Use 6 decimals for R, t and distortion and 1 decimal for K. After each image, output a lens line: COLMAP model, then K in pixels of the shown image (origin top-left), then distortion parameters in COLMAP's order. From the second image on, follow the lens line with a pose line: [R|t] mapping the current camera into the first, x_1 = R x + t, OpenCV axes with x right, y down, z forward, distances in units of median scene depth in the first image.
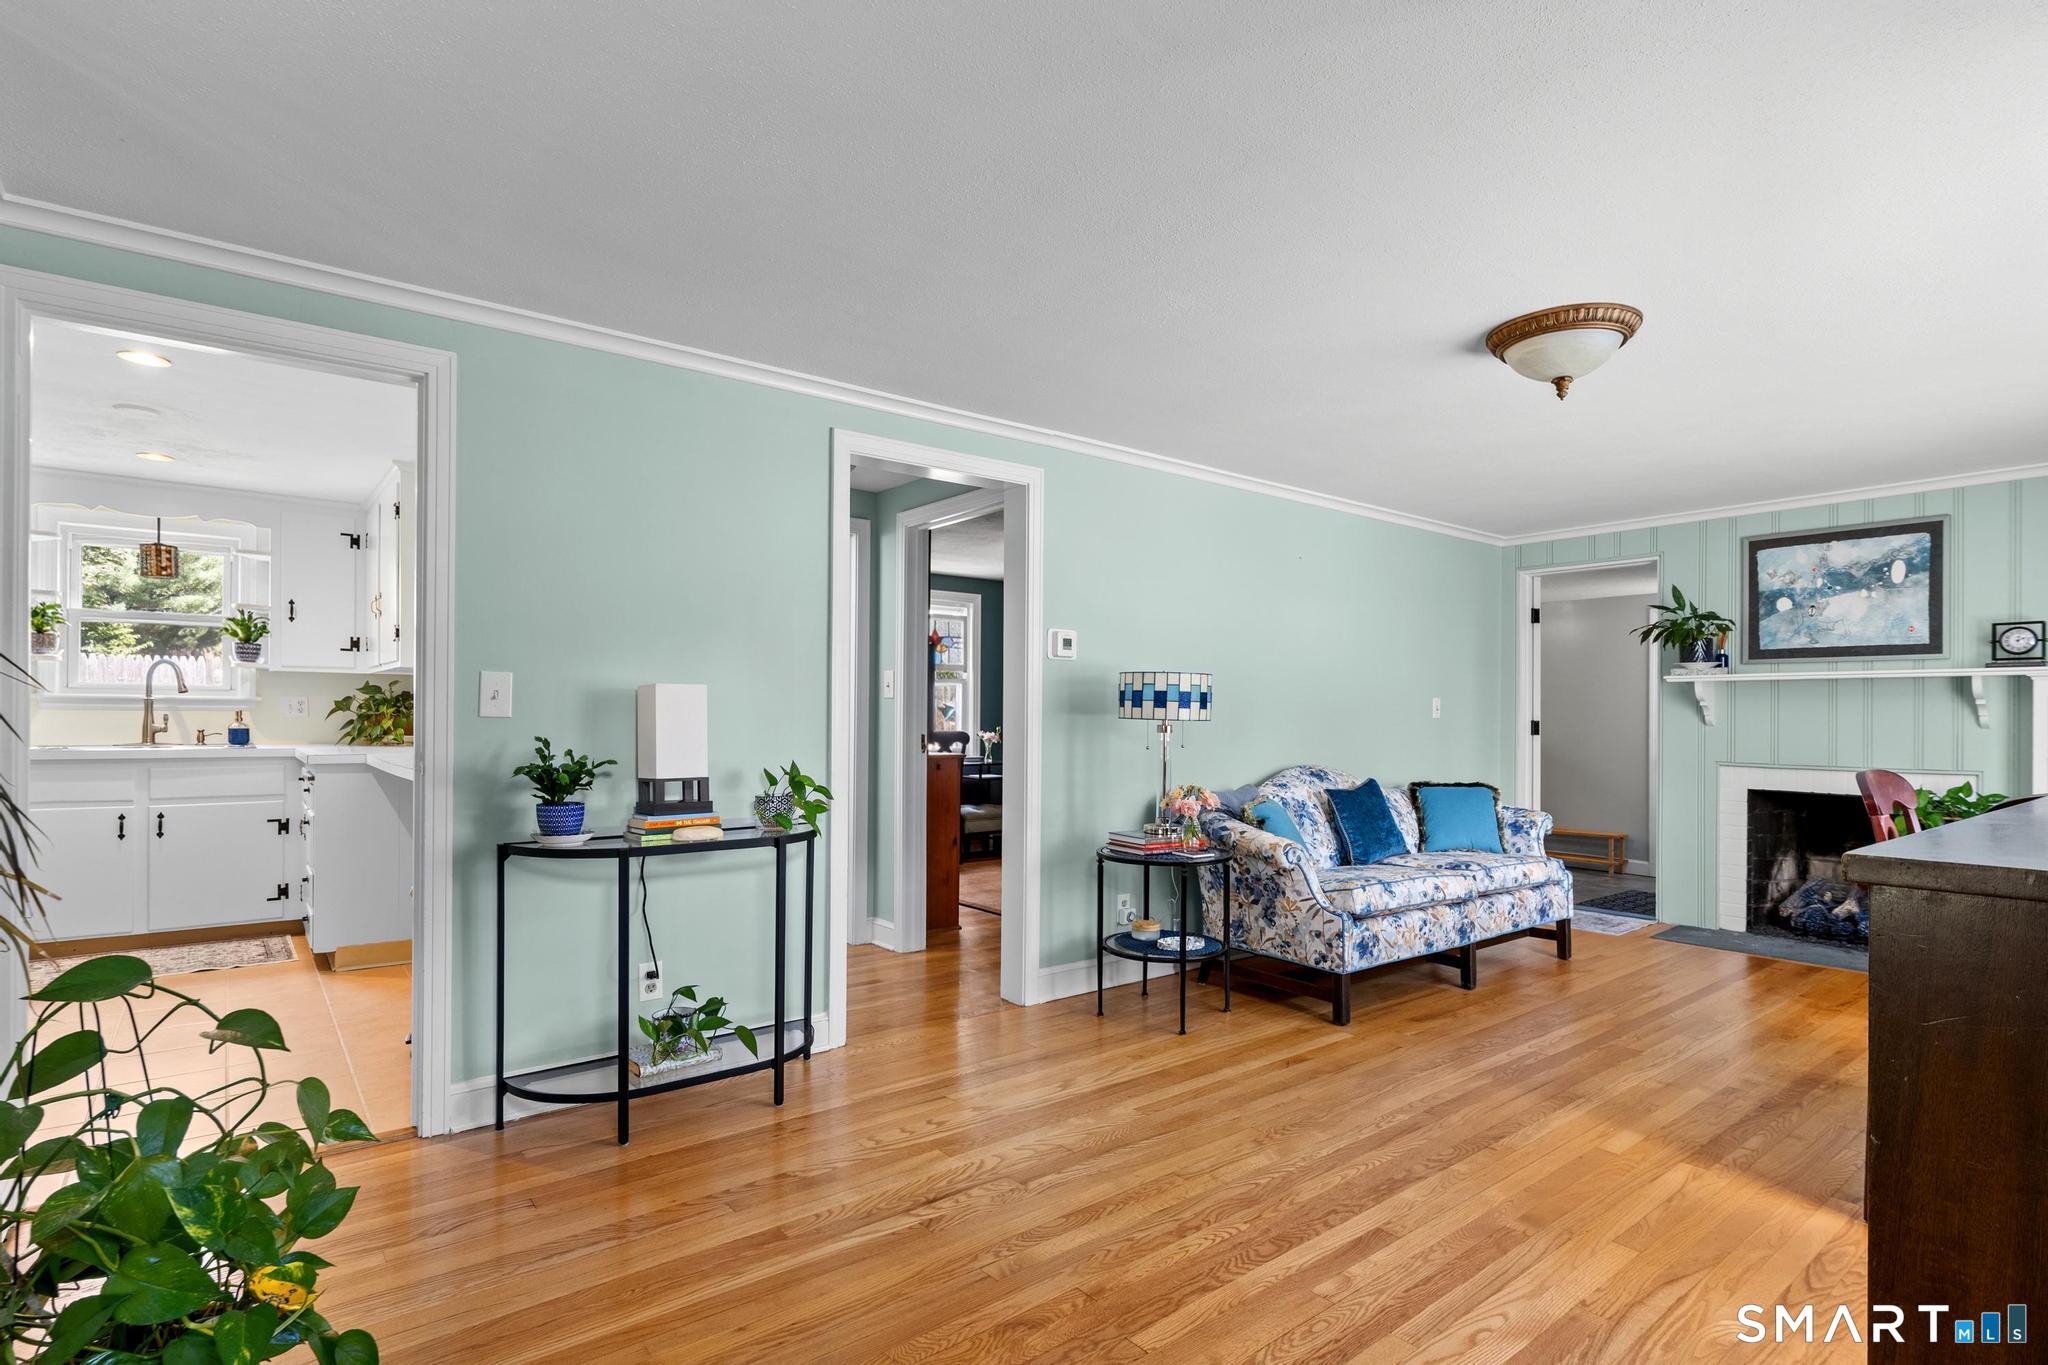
lens RADIAL K [[1032.8, 0, 1023.2], [0, 1032.8, 706.2], [0, 0, 1]] dist [0.002183, 0.000454]
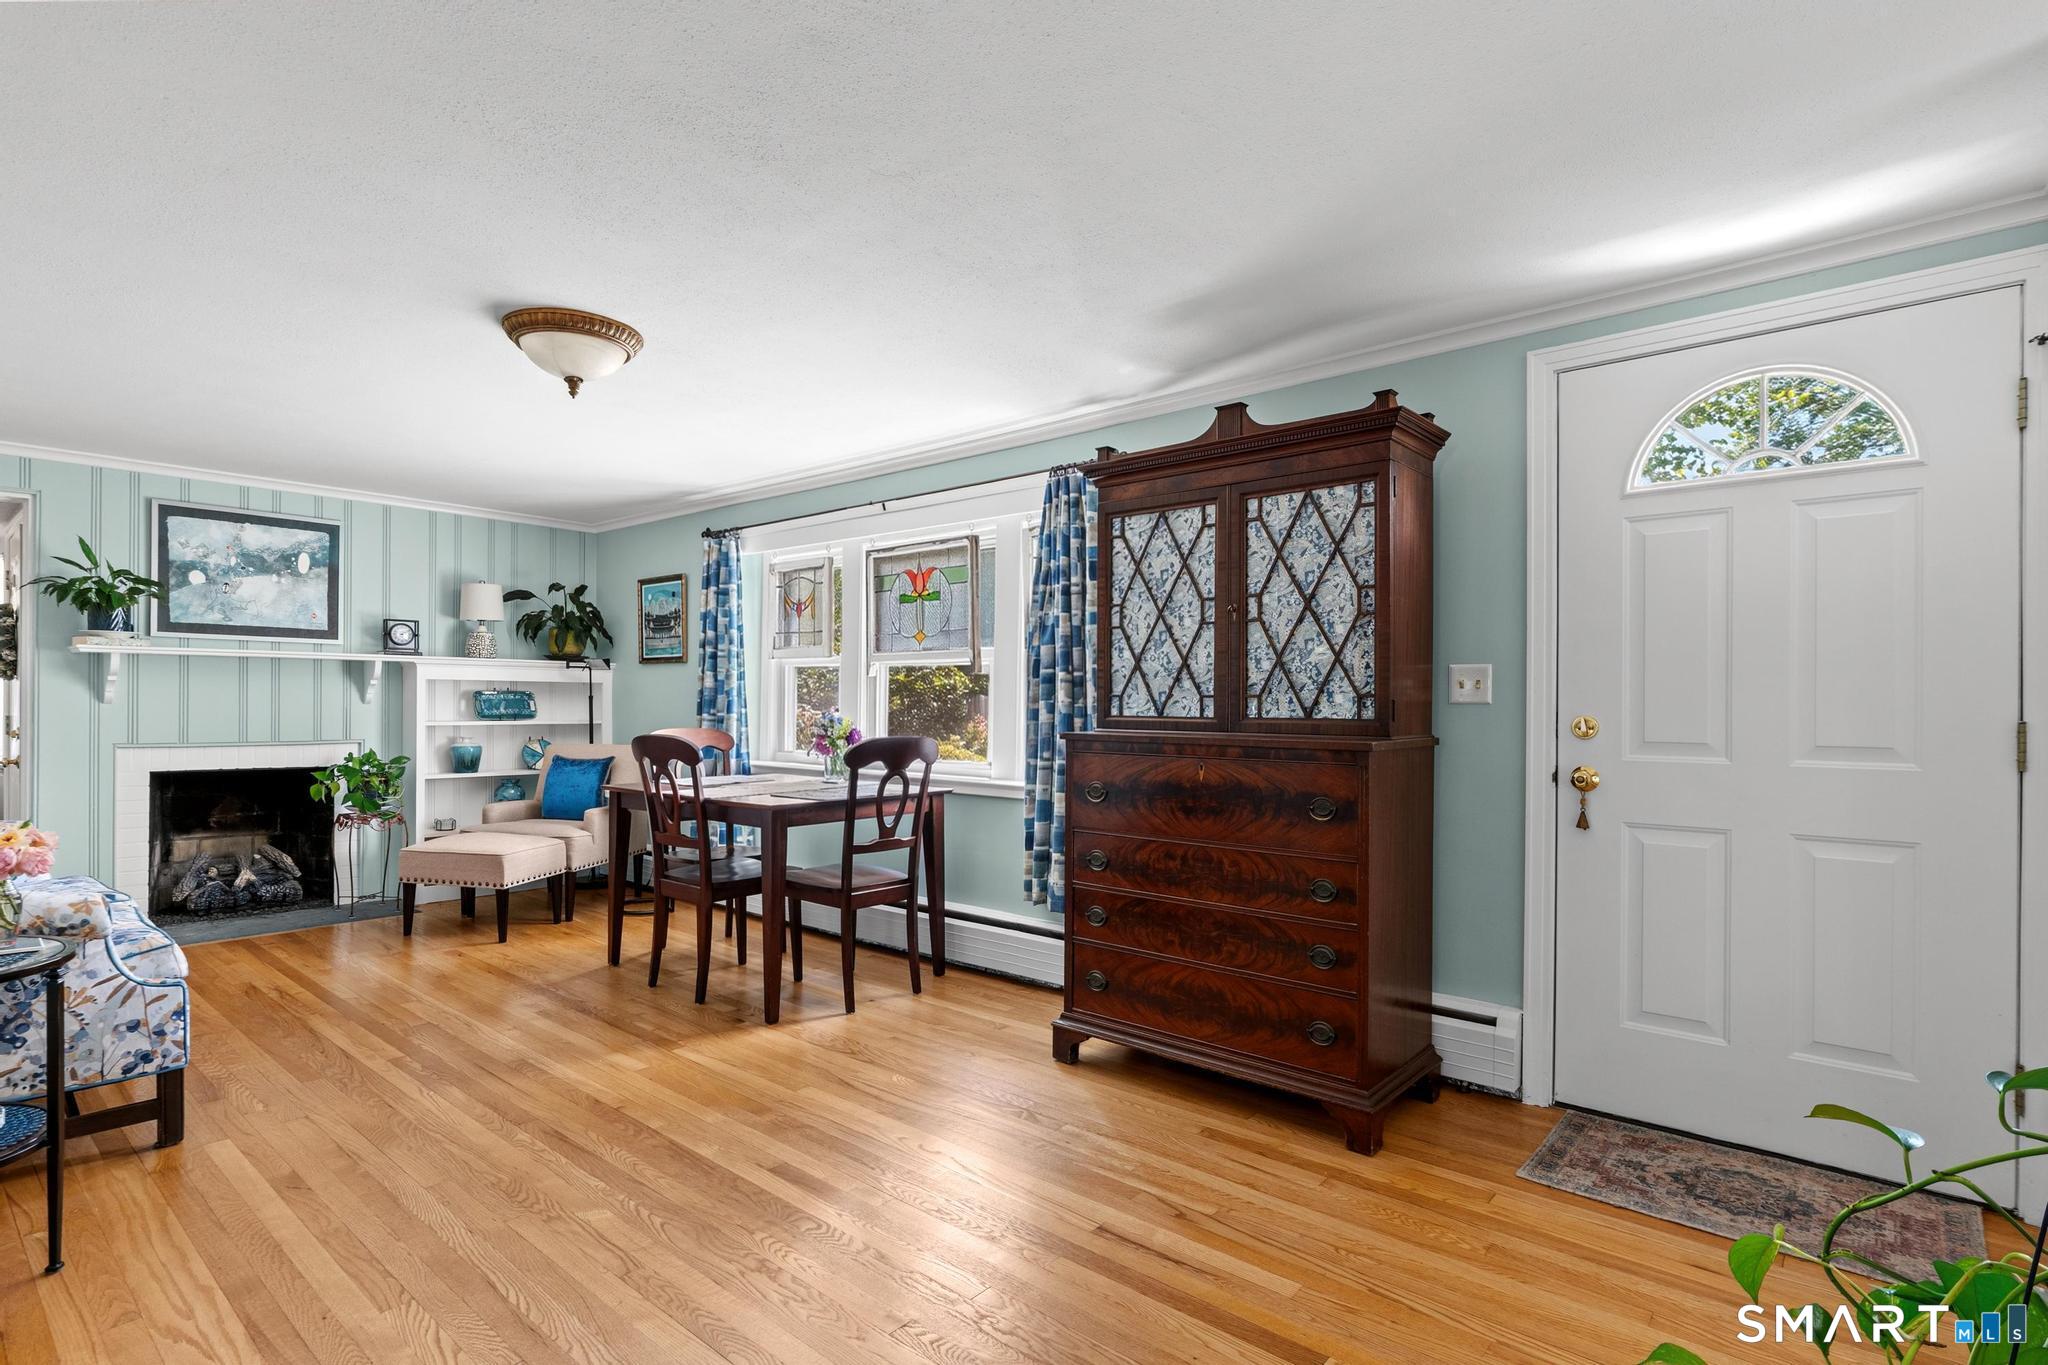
lens RADIAL K [[996.4, 0, 1017.6], [0, 996.4, 690.8], [0, 0, 1]] dist [0.000581, 0.000336]
pose [[-0.182964, 0.004512, 0.983109, -0.342525], [-0.014594, 0.999867, -0.007305, 0.003373], [-0.983011, -0.015684, -0.182874, 0.440019]]
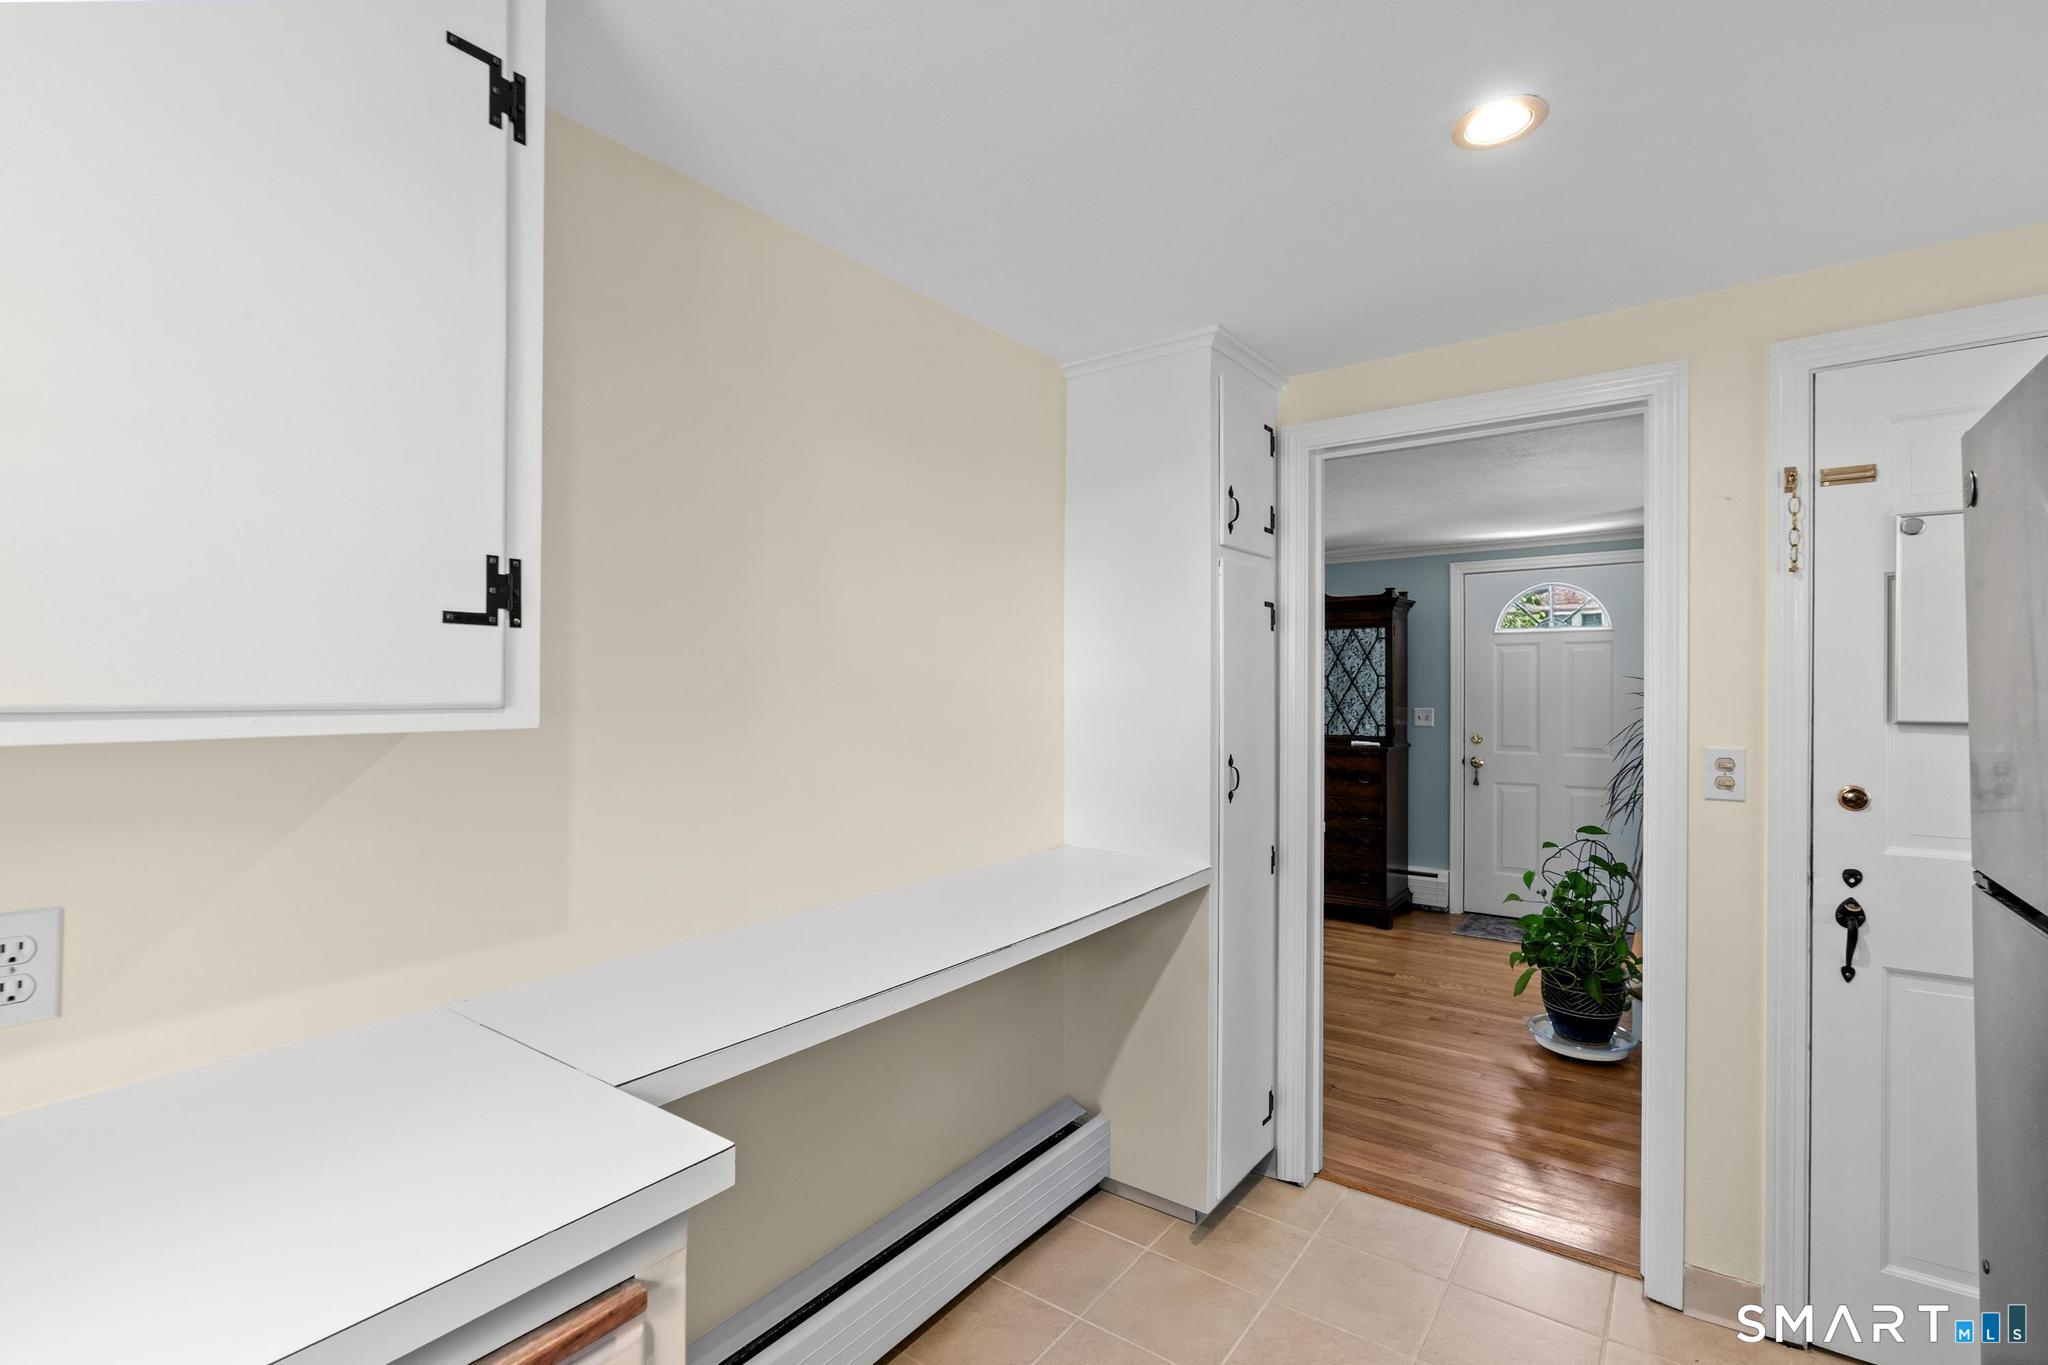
lens RADIAL K [[930.6, 0, 1024.0], [0, 930.6, 682.5], [0, 0, 1]] dist [-0.000613, 0.000019]
pose [[-0.260639, 0.000124, 0.965436, -0.806749], [-0.008532, 0.999961, -0.002432, -0.046137], [-0.965399, -0.008871, -0.260627, 0.858180]]
